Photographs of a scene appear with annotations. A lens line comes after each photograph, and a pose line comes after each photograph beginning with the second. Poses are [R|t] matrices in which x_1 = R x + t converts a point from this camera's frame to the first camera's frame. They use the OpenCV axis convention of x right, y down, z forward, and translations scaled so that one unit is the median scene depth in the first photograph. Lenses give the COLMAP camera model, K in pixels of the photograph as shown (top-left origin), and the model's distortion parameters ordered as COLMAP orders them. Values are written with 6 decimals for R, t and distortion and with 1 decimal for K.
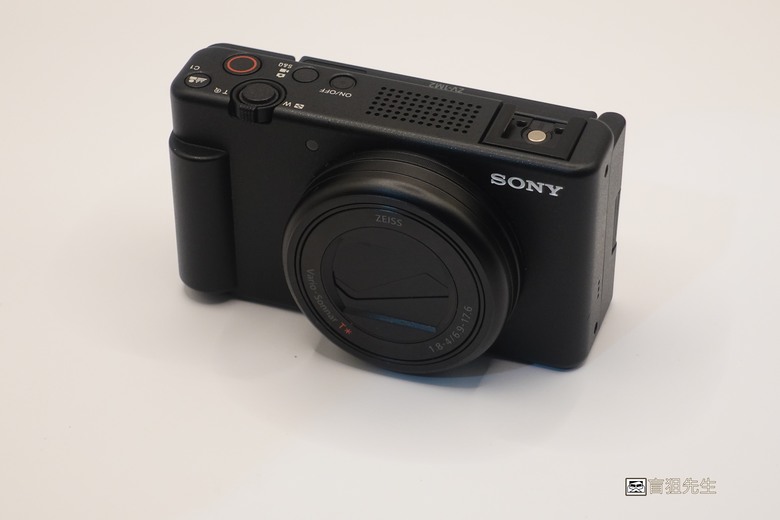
lens RADIAL K [[2060.2, 0, 390.5], [0, 2060.2, 260.9], [0, 0, 1]] dist [-0.049236, 0.000000]
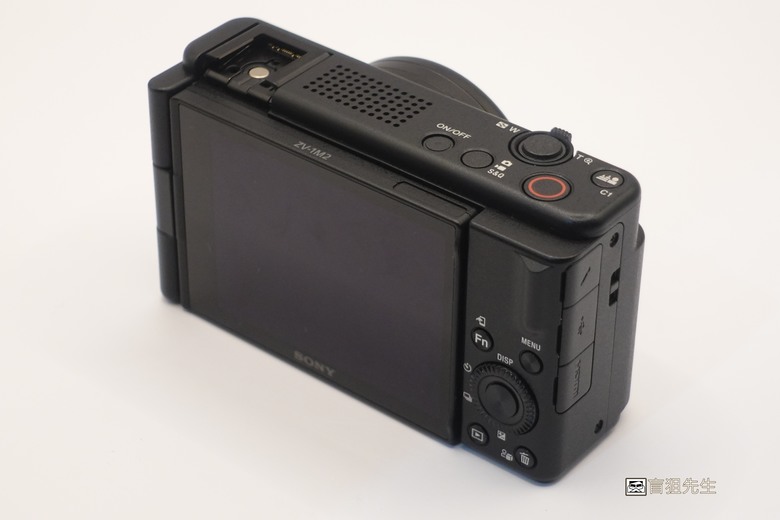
lens RADIAL K [[2060.2, 0, 389.9], [0, 2060.2, 260.1], [0, 0, 1]] dist [-0.049236, 0.000000]
pose [[-0.946189, -0.195042, 0.258235, -0.226348], [0.191091, 0.307262, 0.932242, -0.842645], [-0.261171, 0.931423, -0.253457, 1.251109]]
